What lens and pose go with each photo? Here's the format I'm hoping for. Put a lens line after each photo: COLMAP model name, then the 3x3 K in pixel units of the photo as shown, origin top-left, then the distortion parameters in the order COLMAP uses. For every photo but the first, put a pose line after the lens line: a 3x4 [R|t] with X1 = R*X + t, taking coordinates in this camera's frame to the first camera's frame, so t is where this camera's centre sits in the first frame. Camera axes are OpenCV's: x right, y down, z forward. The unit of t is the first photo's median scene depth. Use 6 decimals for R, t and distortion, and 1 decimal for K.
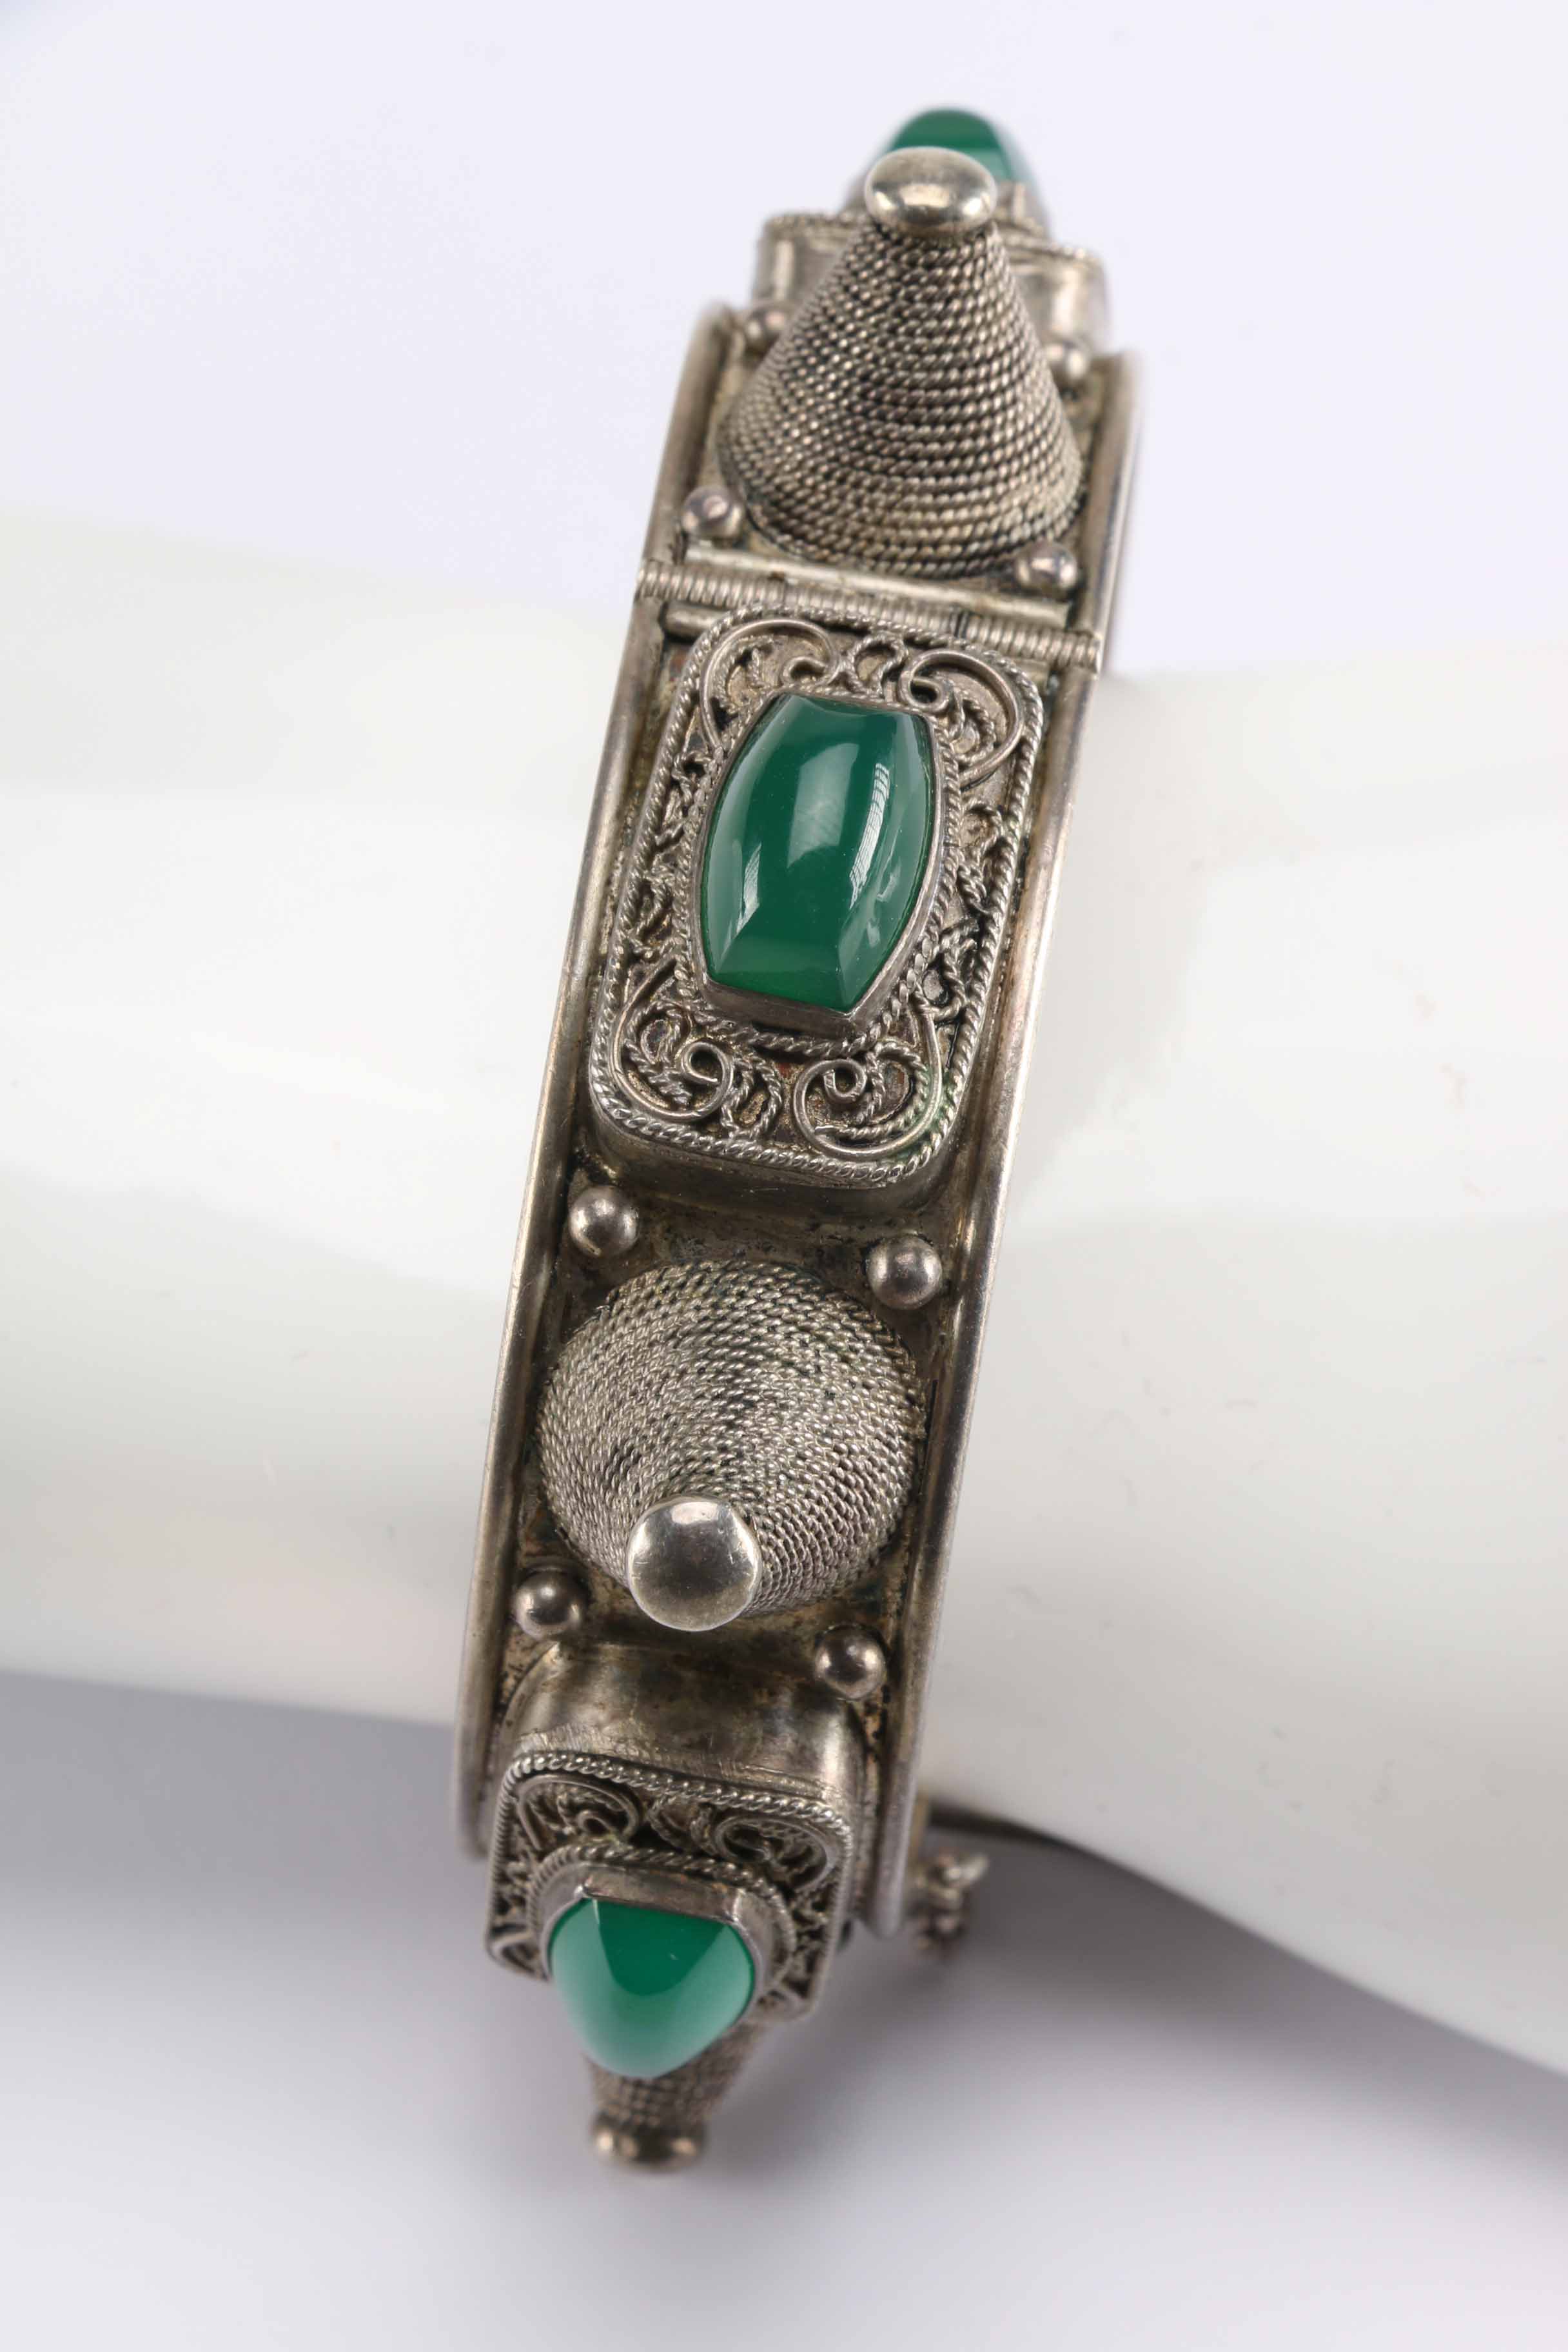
lens RADIAL K [[11848.9, 0, 781.1], [0, 11848.9, 1172.4], [0, 0, 1]] dist [0.221322, 0.000000]
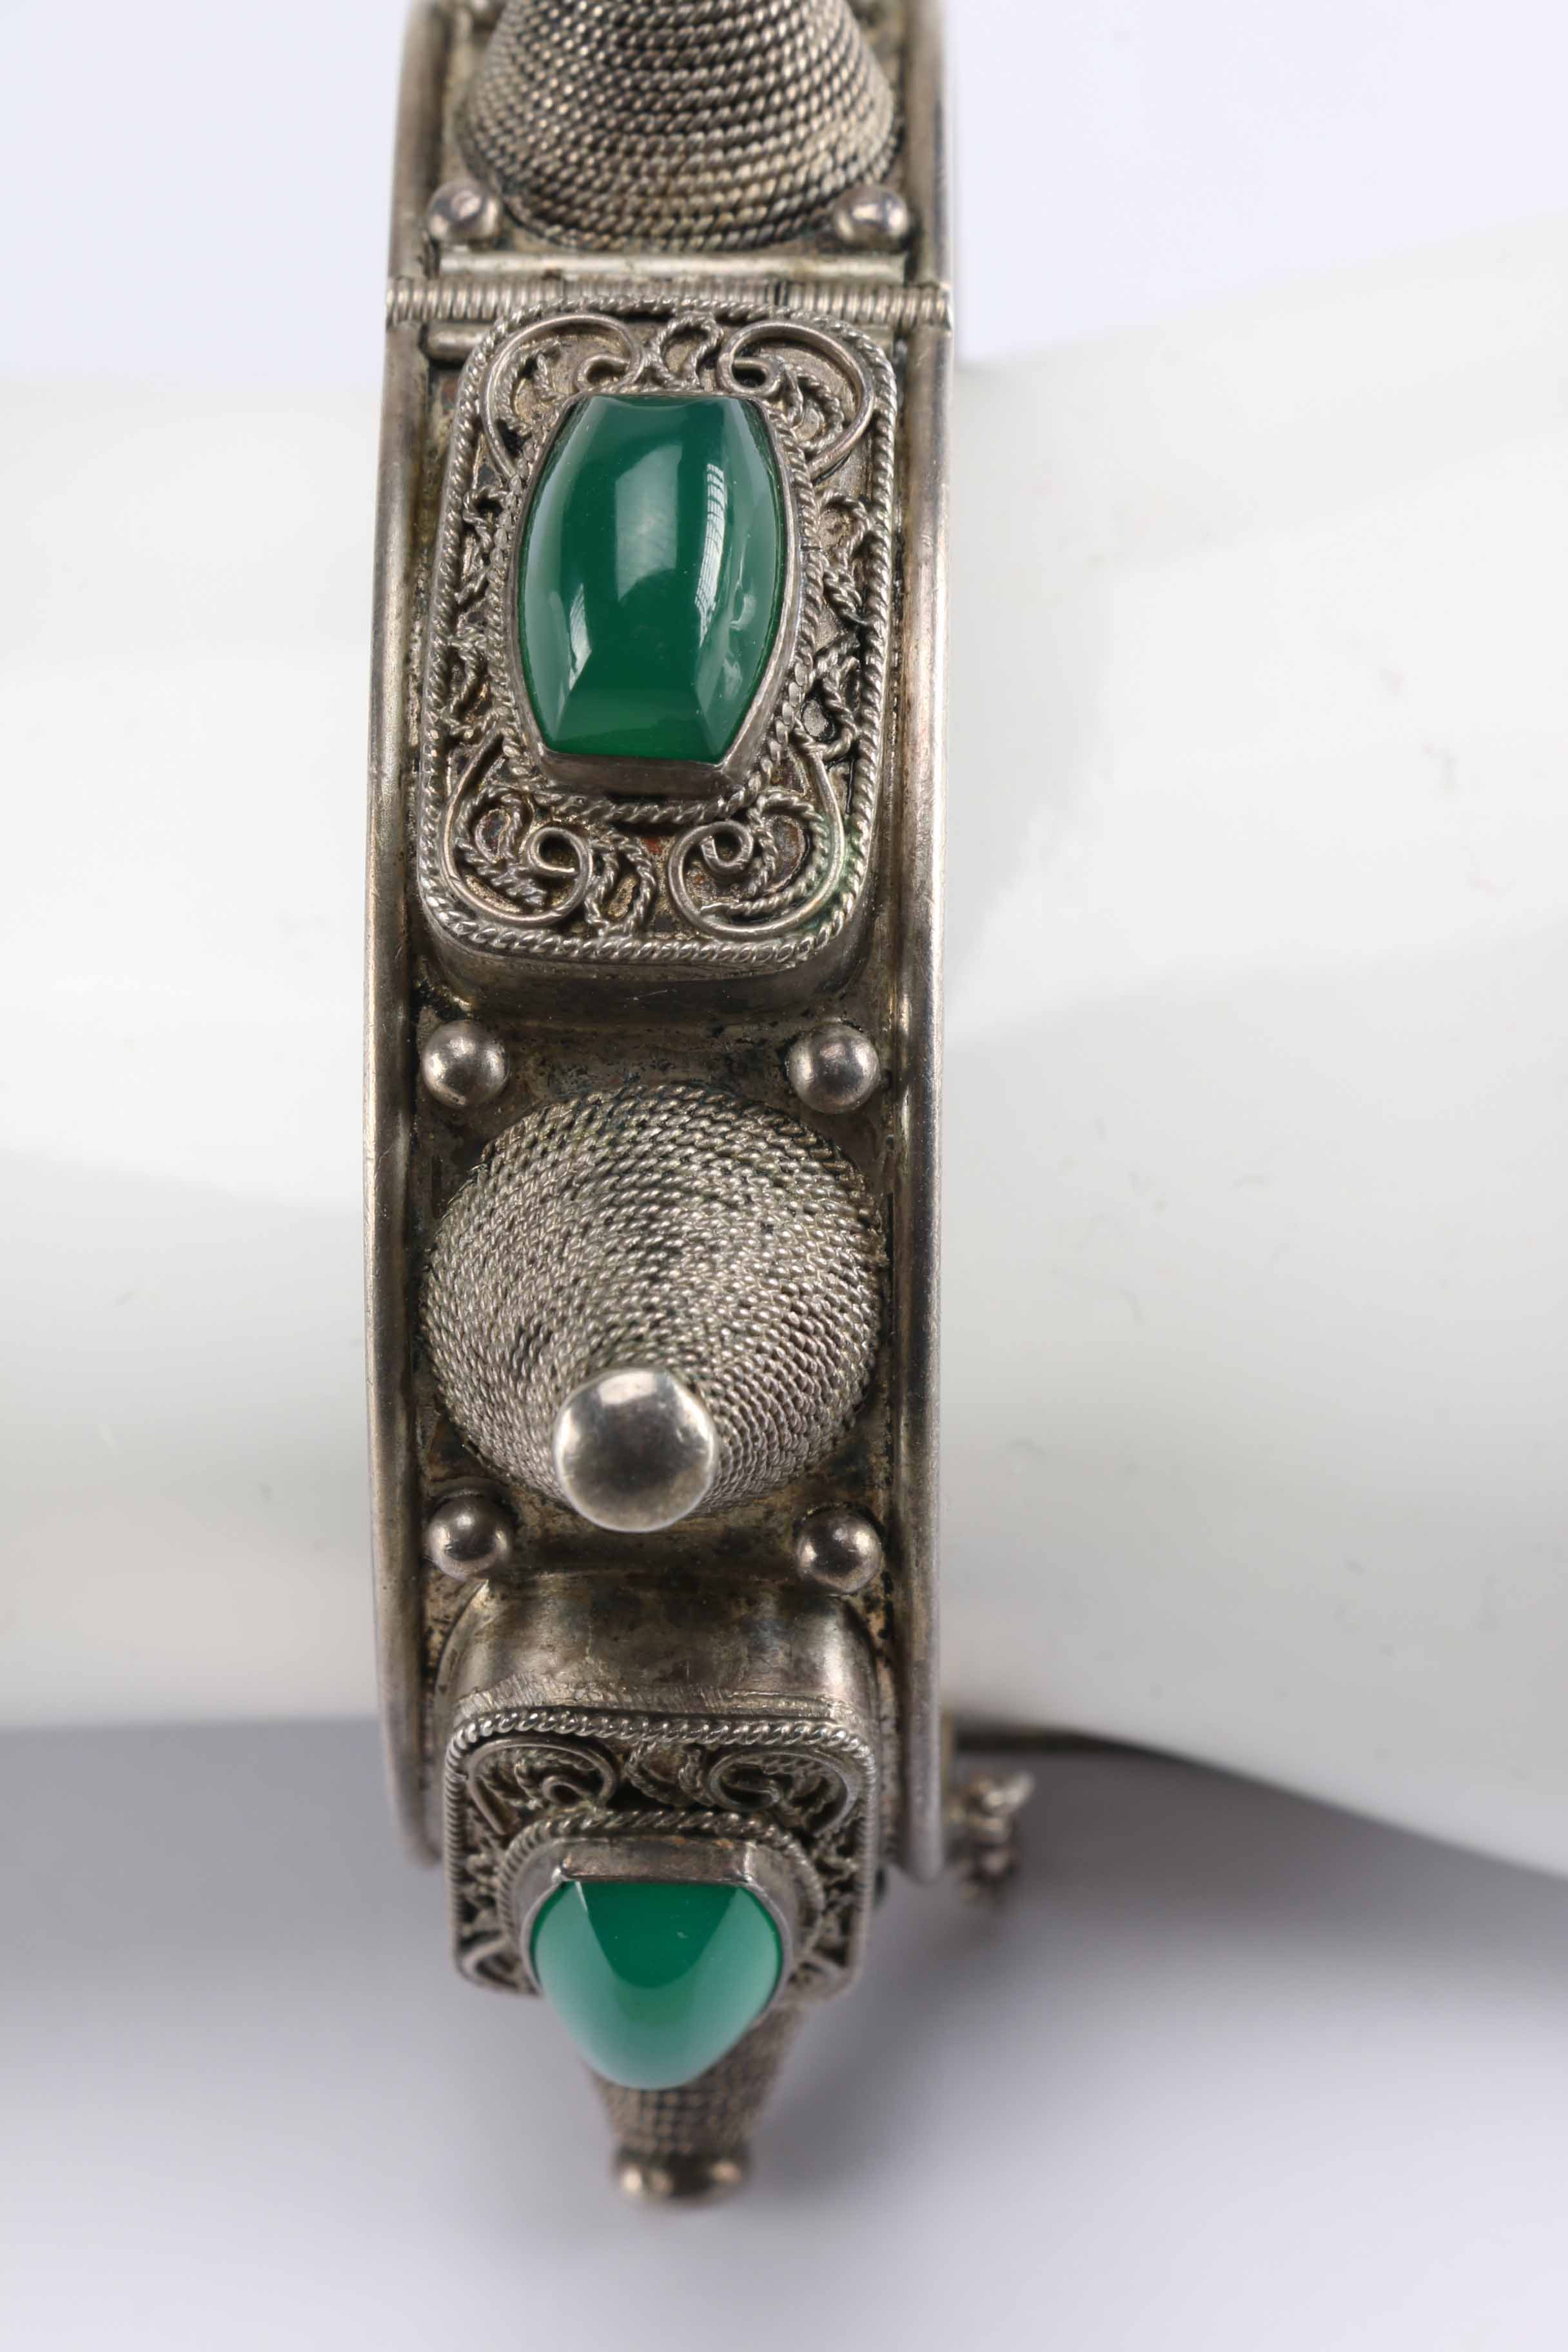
lens RADIAL K [[12148.7, 0, 783.2], [0, 12148.7, 1179.4], [0, 0, 1]] dist [-0.156574, 0.000000]
pose [[0.988257, -0.152027, 0.015349, -0.007153], [0.152207, 0.988284, -0.011318, 0.024908], [-0.013449, 0.013522, 0.999818, 0.152630]]
